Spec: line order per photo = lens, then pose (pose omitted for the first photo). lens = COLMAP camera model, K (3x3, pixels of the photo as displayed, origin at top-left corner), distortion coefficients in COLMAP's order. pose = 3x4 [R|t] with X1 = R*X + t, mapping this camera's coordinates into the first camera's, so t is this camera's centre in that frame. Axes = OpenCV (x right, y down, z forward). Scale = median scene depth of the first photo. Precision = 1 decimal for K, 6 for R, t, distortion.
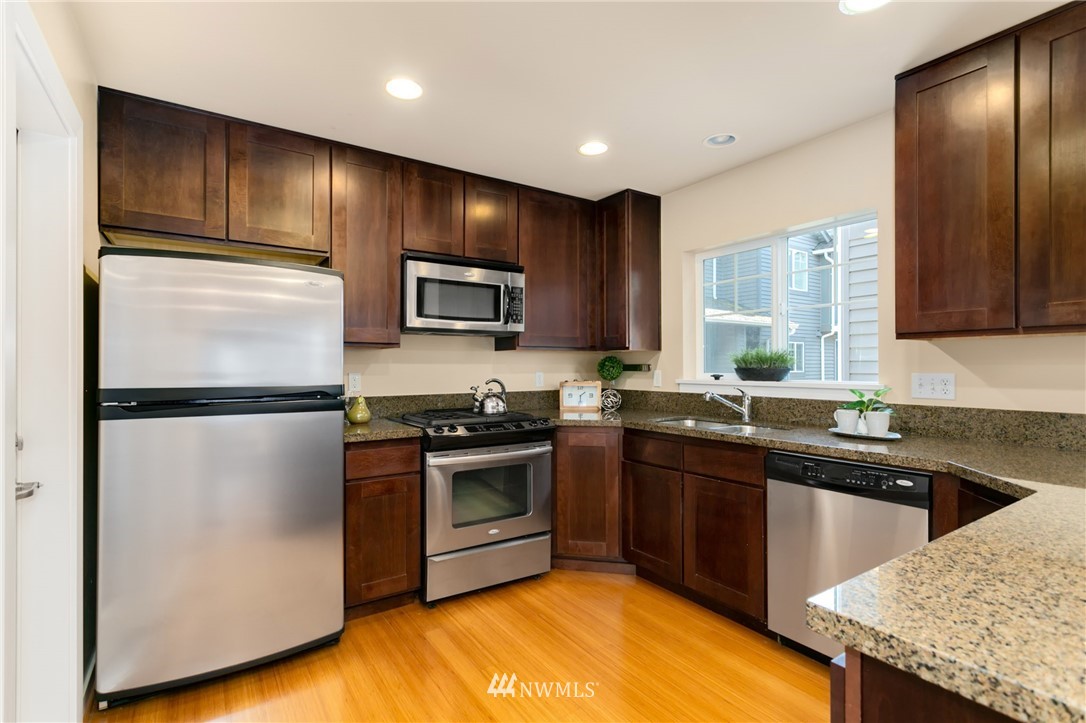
lens RADIAL K [[510.1, 0, 534.9], [0, 510.1, 365.6], [0, 0, 1]] dist [0.000513, 0.000242]
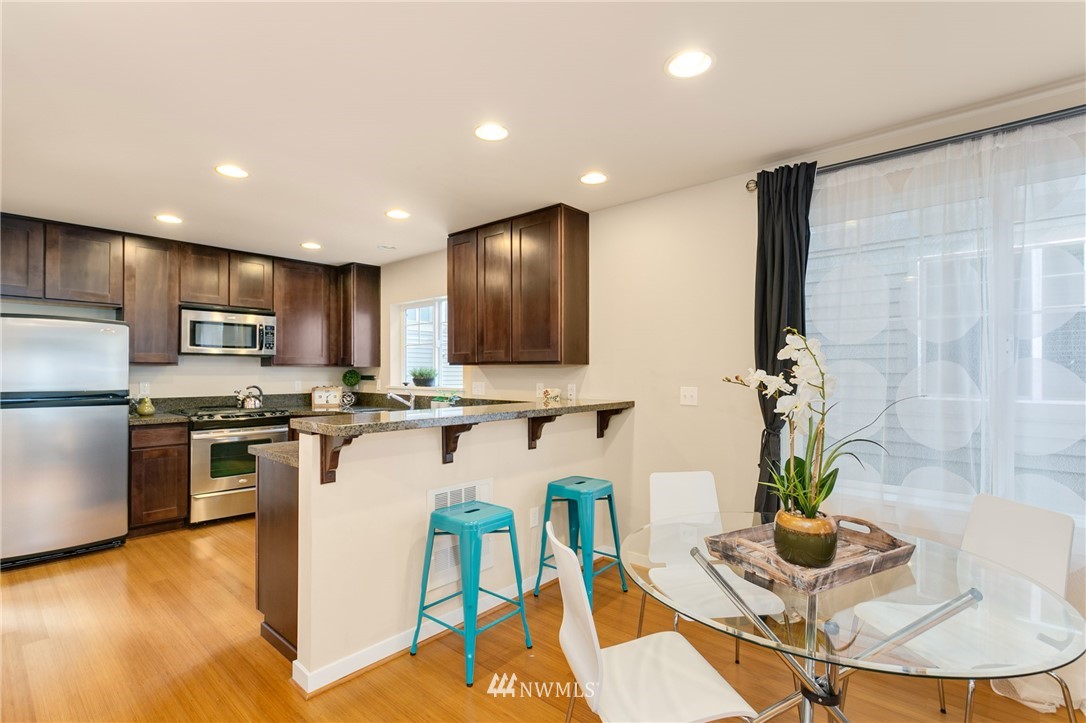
lens RADIAL K [[515.6, 0, 542.8], [0, 515.6, 371.1], [0, 0, 1]] dist [-0.000524, -0.000510]
pose [[0.967572, 0.003928, 0.252566, 0.408181], [-0.003964, 0.999992, -0.000364, -0.022581], [-0.252565, -0.000649, 0.967580, -0.779047]]
